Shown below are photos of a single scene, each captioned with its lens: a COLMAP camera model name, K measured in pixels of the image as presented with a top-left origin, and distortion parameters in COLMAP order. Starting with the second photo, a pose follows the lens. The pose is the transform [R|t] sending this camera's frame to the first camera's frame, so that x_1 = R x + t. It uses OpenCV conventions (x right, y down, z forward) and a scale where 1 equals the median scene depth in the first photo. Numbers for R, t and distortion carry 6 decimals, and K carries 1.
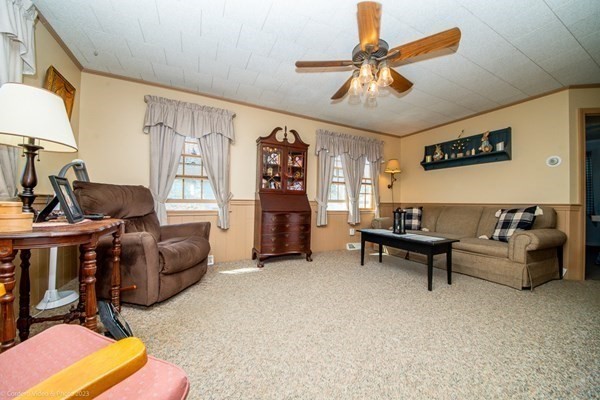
lens RADIAL K [[209.1, 0, 299.3], [0, 209.1, 199.8], [0, 0, 1]] dist [-0.021267, -0.003267]
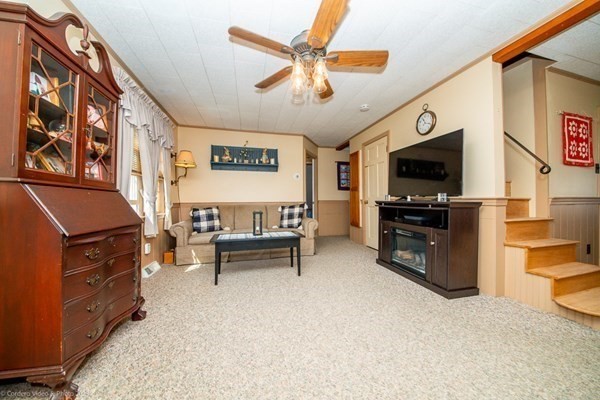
lens RADIAL K [[209.1, 0, 301.1], [0, 209.1, 201.5], [0, 0, 1]] dist [-0.021267, -0.003267]
pose [[0.214975, -0.014477, 0.976512, -0.363129], [-0.004573, 0.999864, 0.015830, -0.008813], [-0.976609, -0.007868, 0.214880, 0.491098]]
